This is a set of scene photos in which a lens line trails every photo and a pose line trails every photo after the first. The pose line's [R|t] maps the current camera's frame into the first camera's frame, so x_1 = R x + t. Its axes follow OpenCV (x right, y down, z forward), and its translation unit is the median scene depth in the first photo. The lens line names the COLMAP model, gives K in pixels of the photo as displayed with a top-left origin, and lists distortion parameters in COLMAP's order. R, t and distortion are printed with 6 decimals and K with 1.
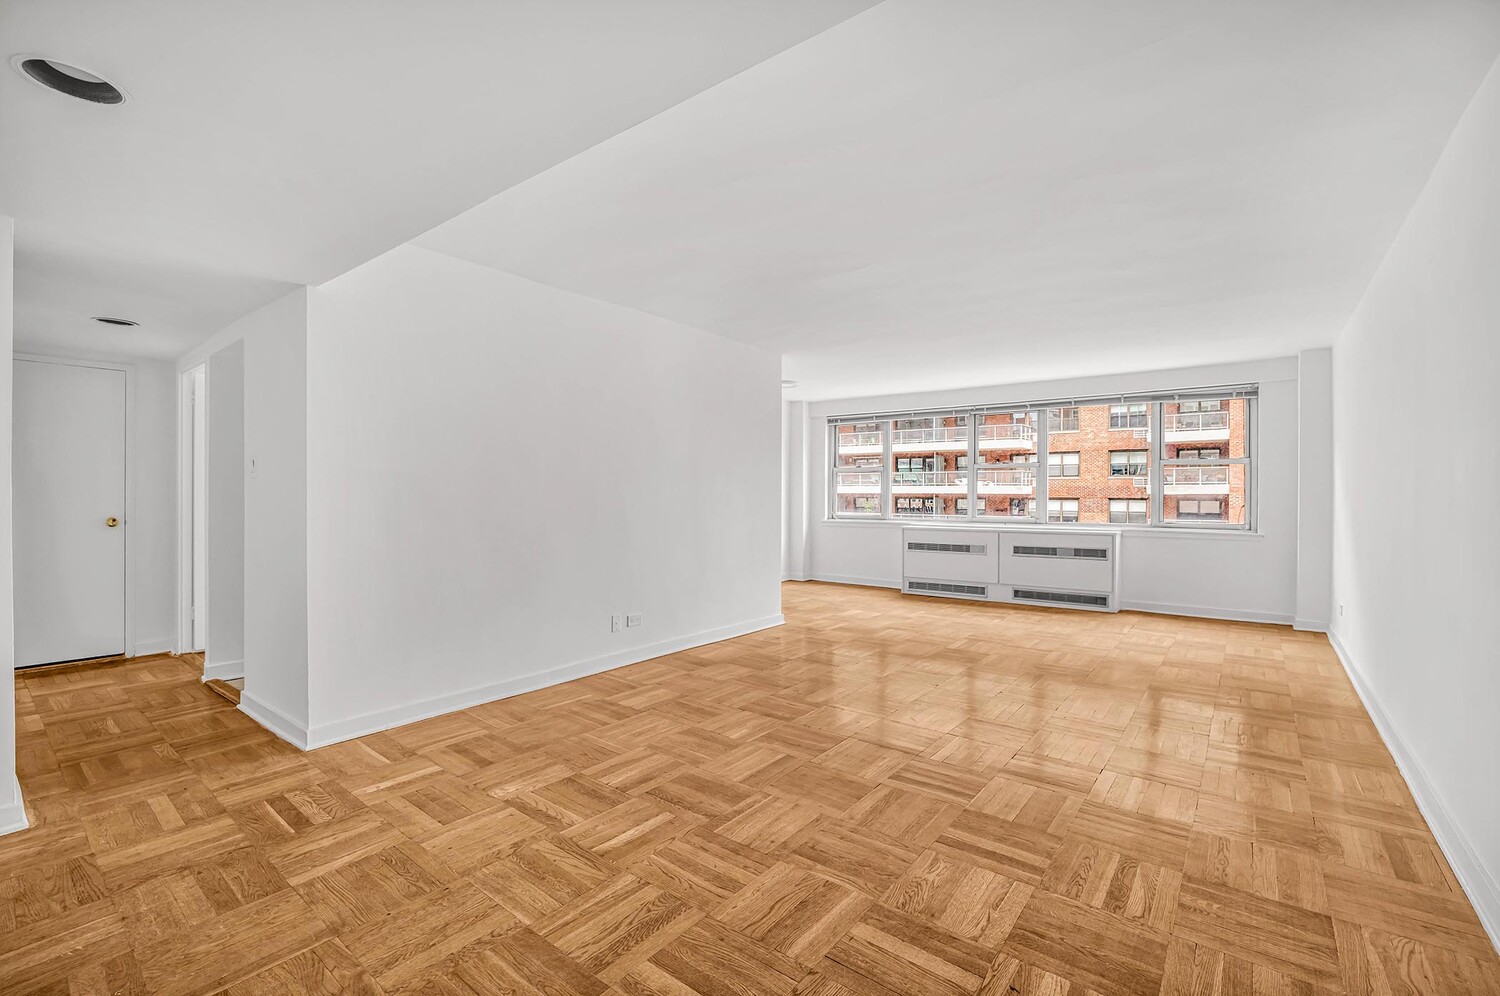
lens RADIAL K [[653.0, 0, 750.1], [0, 653.0, 499.2], [0, 0, 1]] dist [-0.017536, 0.000280]
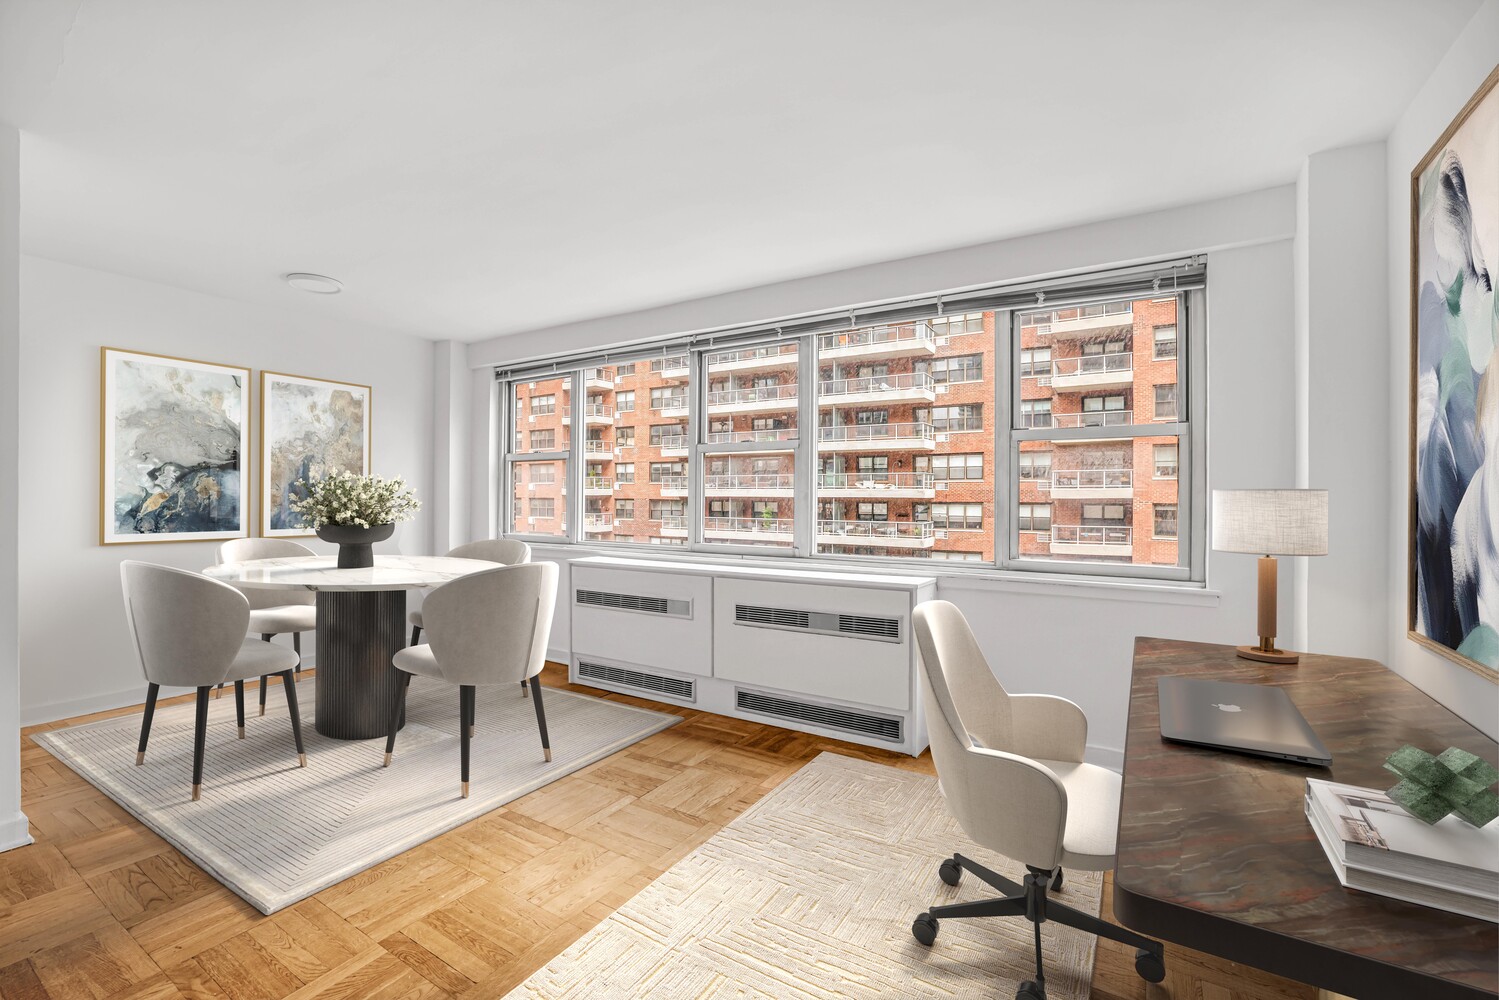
lens RADIAL K [[652.6, 0, 746.4], [0, 652.6, 497.3], [0, 0, 1]] dist [-0.017536, 0.000280]
pose [[0.994849, 0.002967, 0.101321, 0.284817], [-0.002234, 0.999970, -0.007351, -0.005242], [-0.101340, 0.007086, 0.994827, 0.394331]]
